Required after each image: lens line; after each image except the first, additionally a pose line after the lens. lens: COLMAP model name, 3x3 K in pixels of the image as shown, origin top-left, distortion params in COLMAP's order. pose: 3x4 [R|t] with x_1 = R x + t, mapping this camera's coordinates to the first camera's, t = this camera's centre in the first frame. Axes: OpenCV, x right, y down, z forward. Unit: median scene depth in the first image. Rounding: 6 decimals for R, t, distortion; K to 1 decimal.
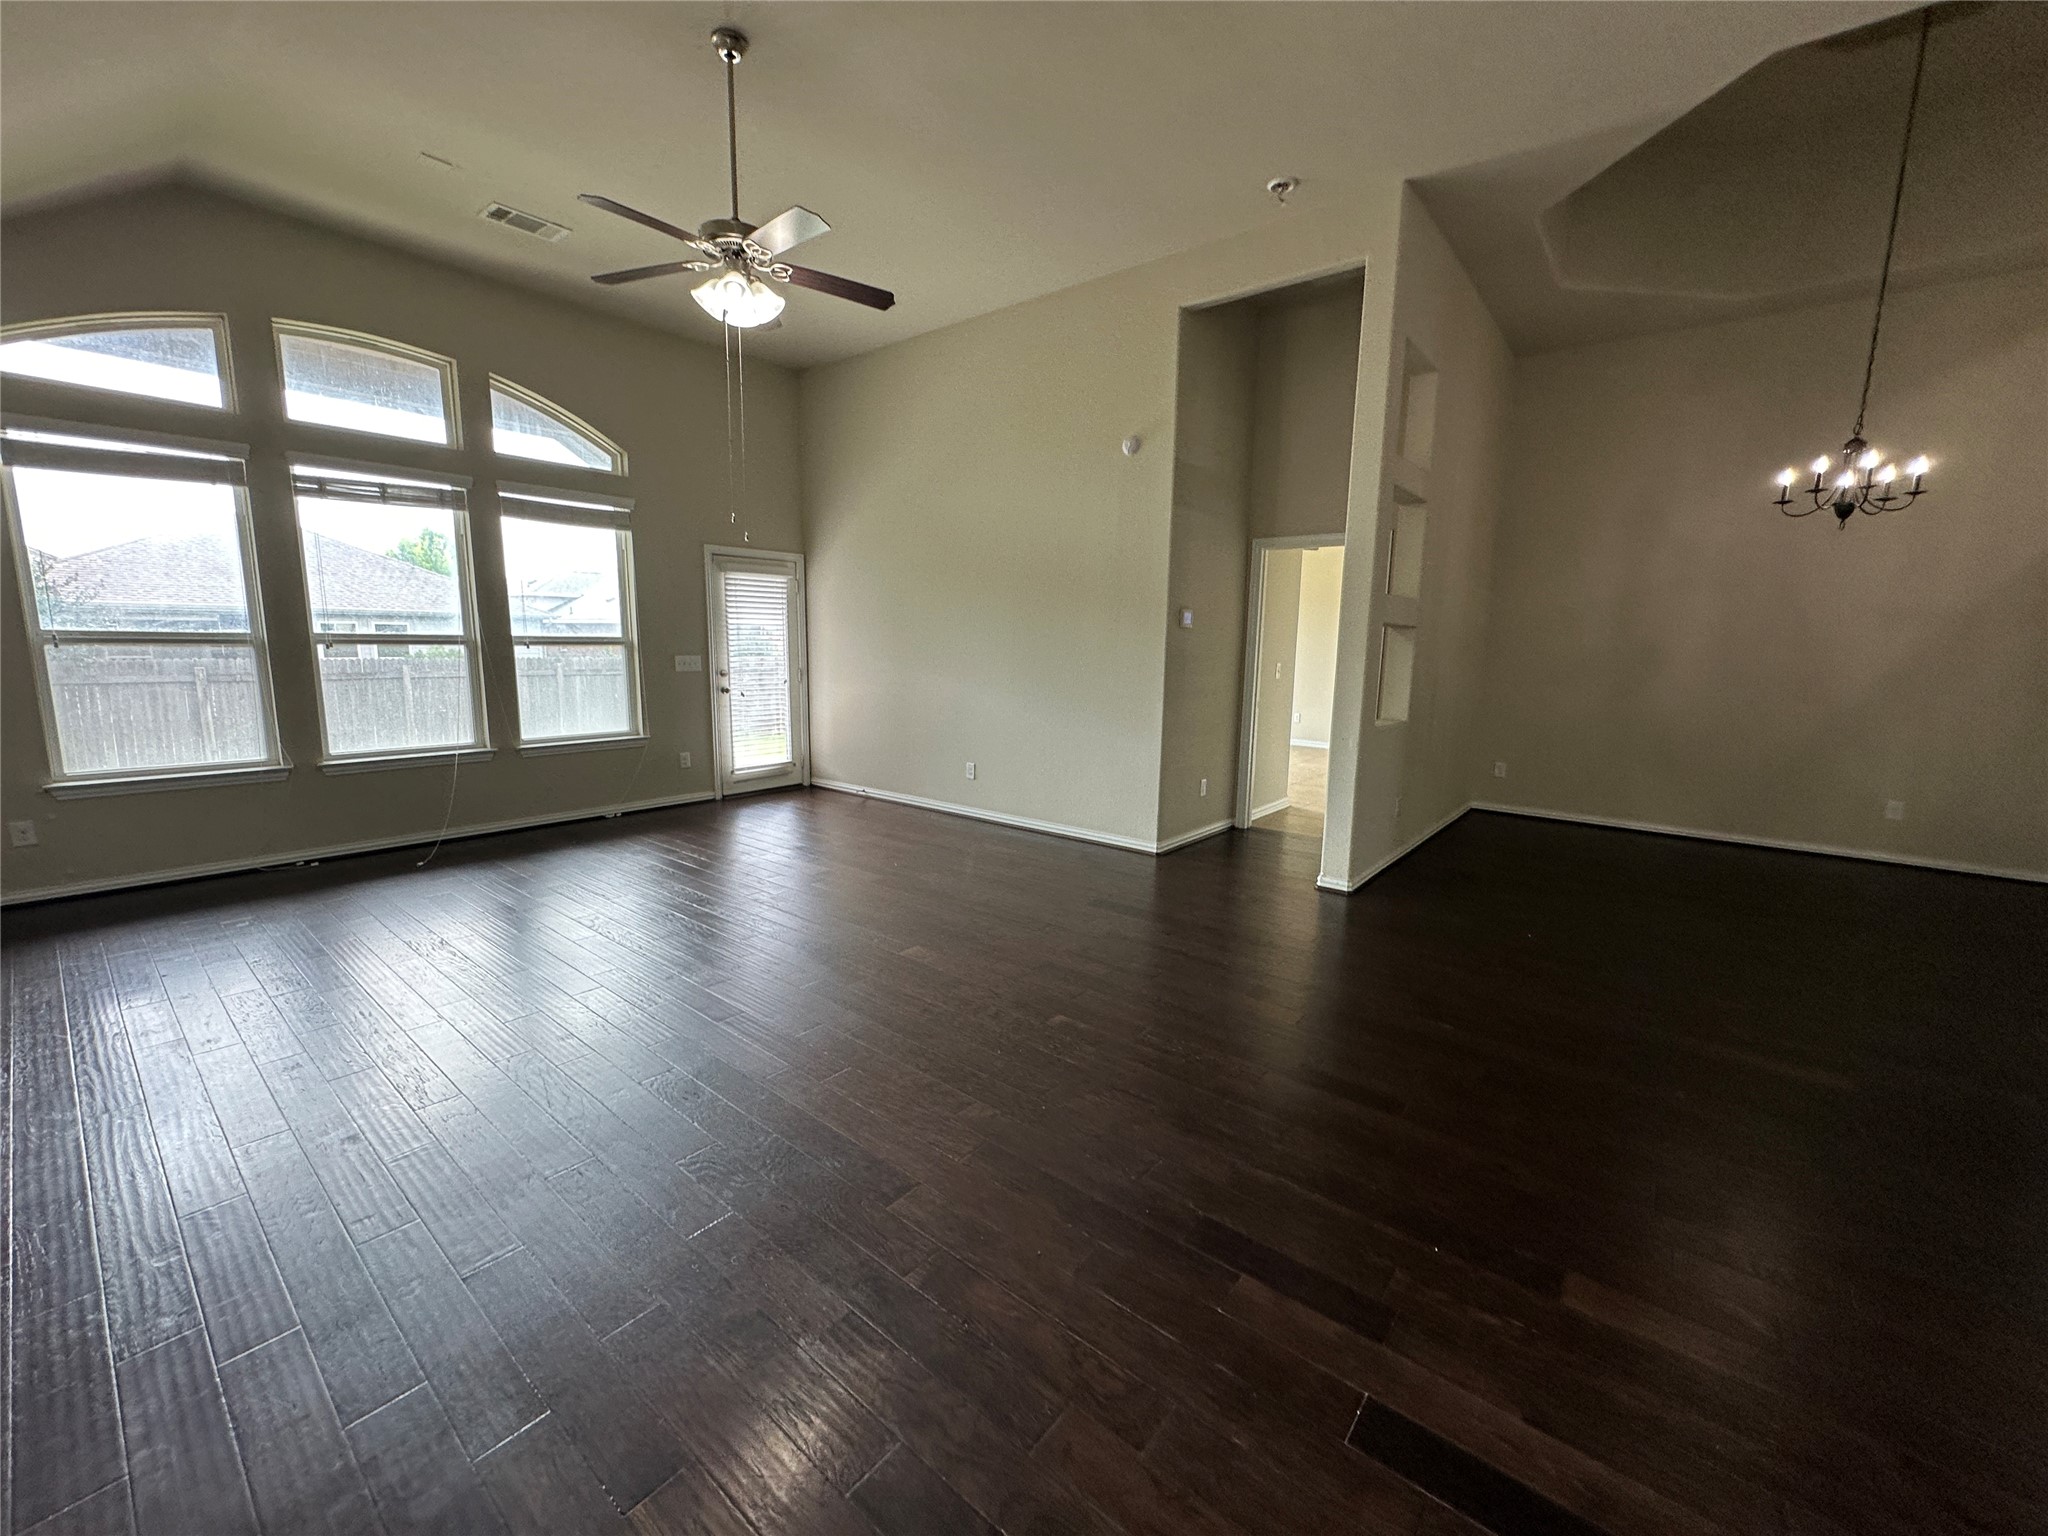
lens RADIAL K [[821.2, 0, 1019.3], [0, 821.2, 786.7], [0, 0, 1]] dist [-0.014908, -0.000039]
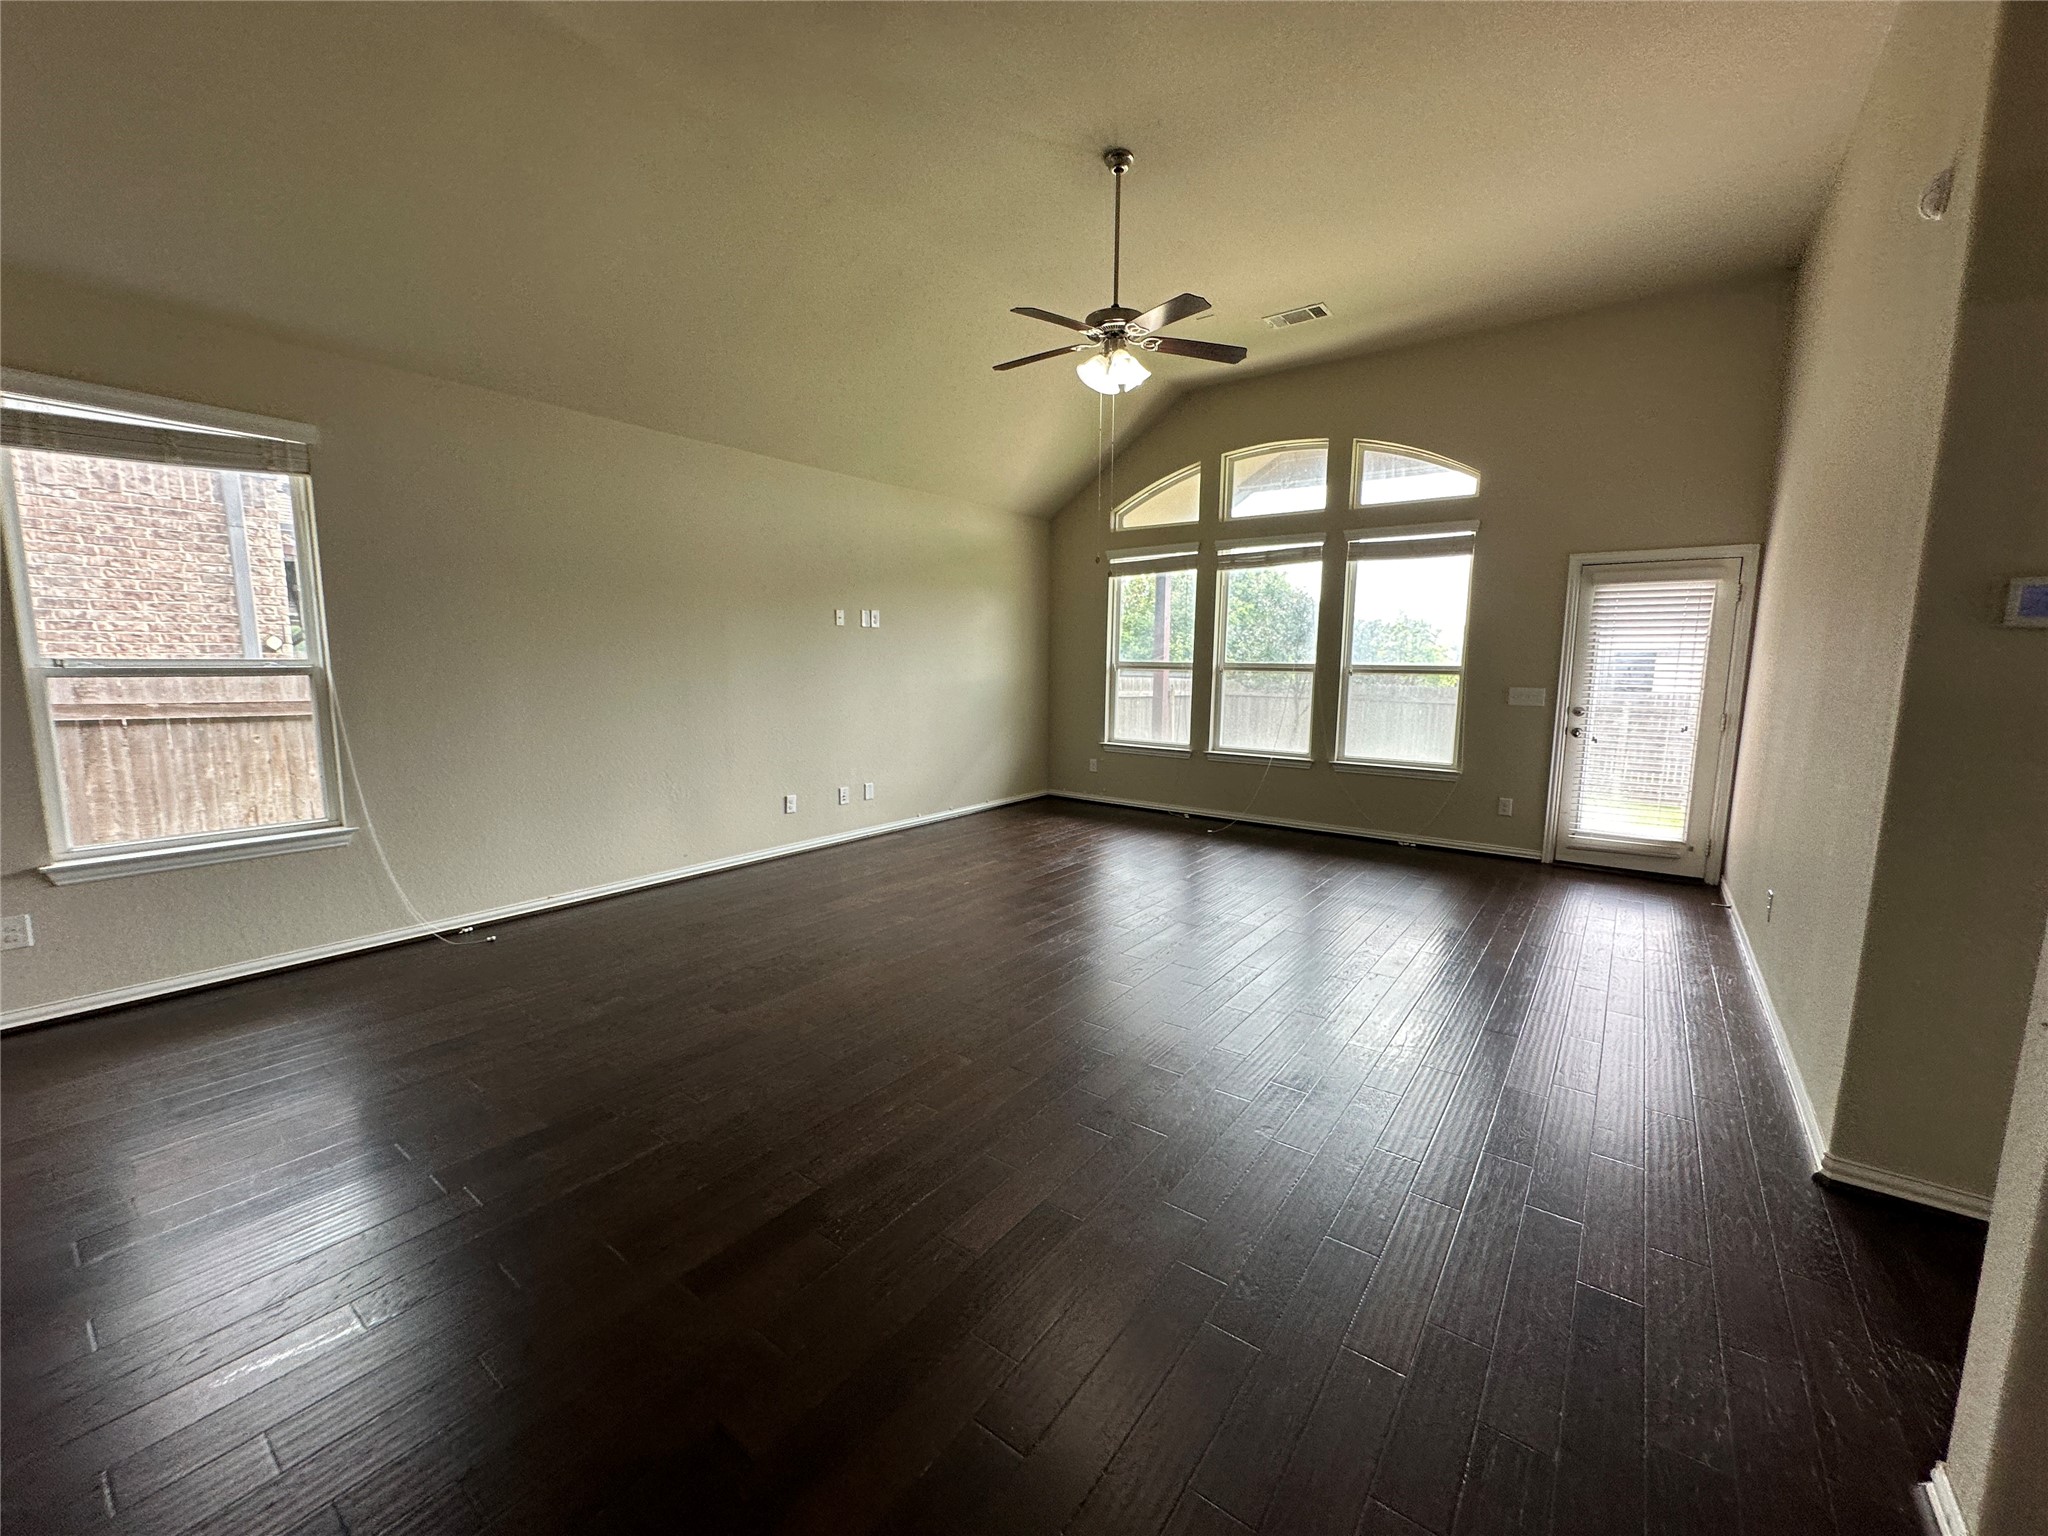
lens RADIAL K [[806.1, 0, 1024.0], [0, 806.1, 768.0], [0, 0, 1]] dist [-0.004116, -0.000199]
pose [[0.039783, 0.121582, -0.991784, 0.444063], [-0.183146, 0.976641, 0.112379, -0.080050], [0.982280, 0.177171, 0.061121, 0.467972]]
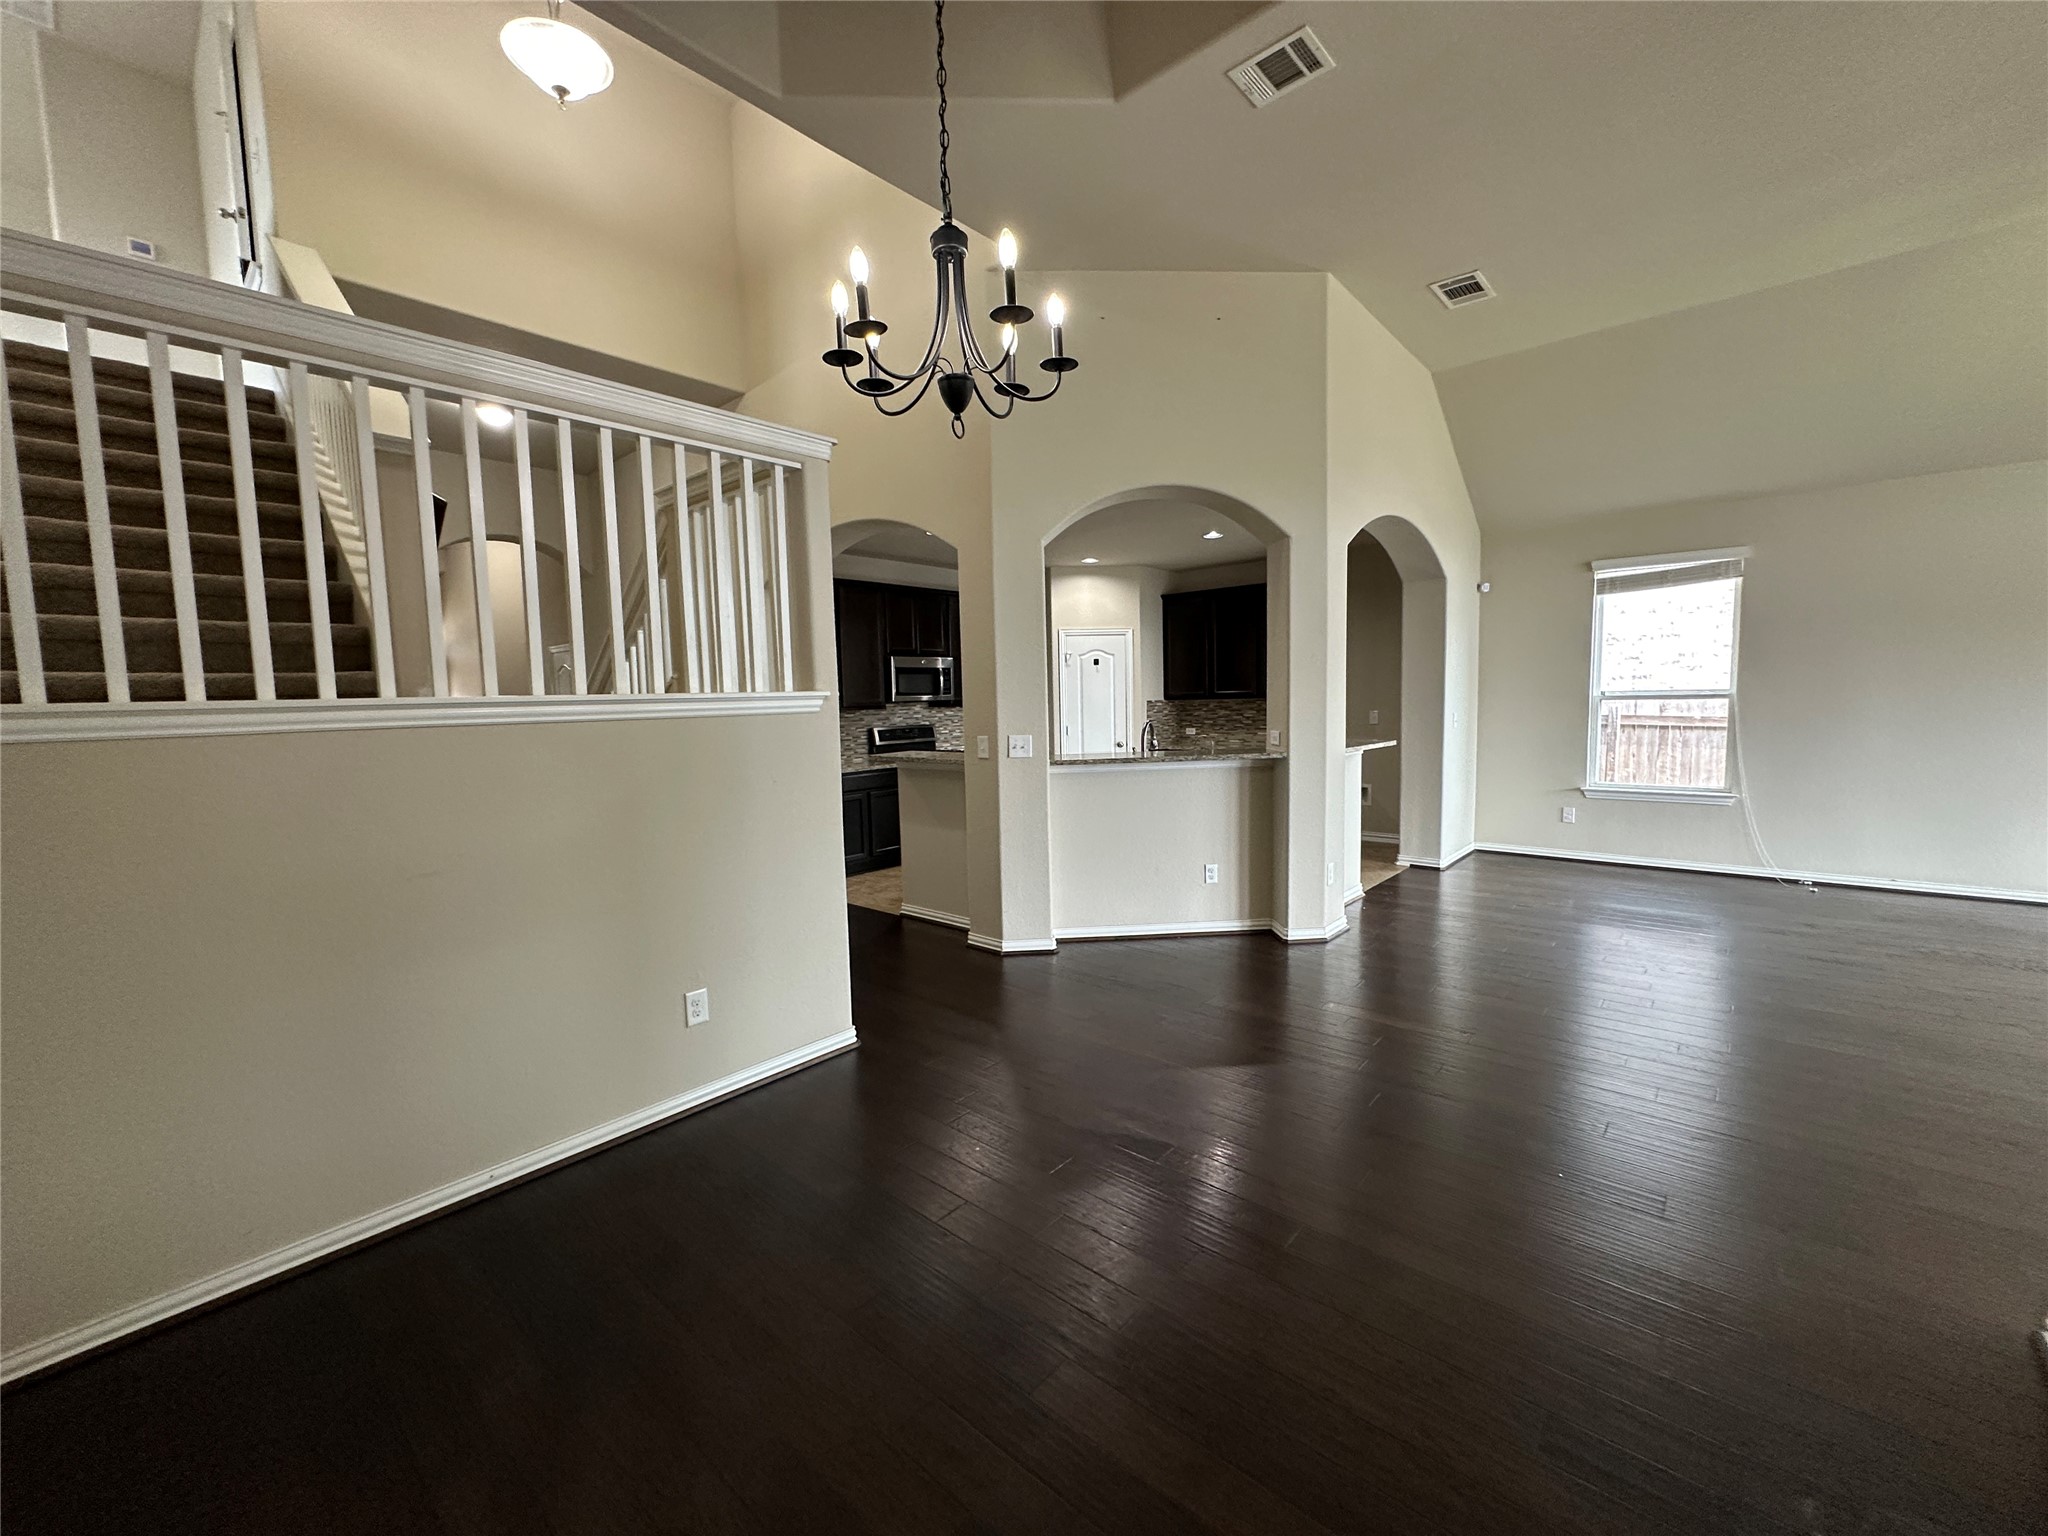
lens RADIAL K [[819.3, 0, 1025.9], [0, 819.3, 770.0], [0, 0, 1]] dist [-0.002331, 0.000047]
pose [[-0.999130, 0.008412, 0.040843, 0.623929], [0.018905, 0.964381, 0.263840, -0.173358], [-0.037169, 0.264382, -0.963701, 0.960017]]
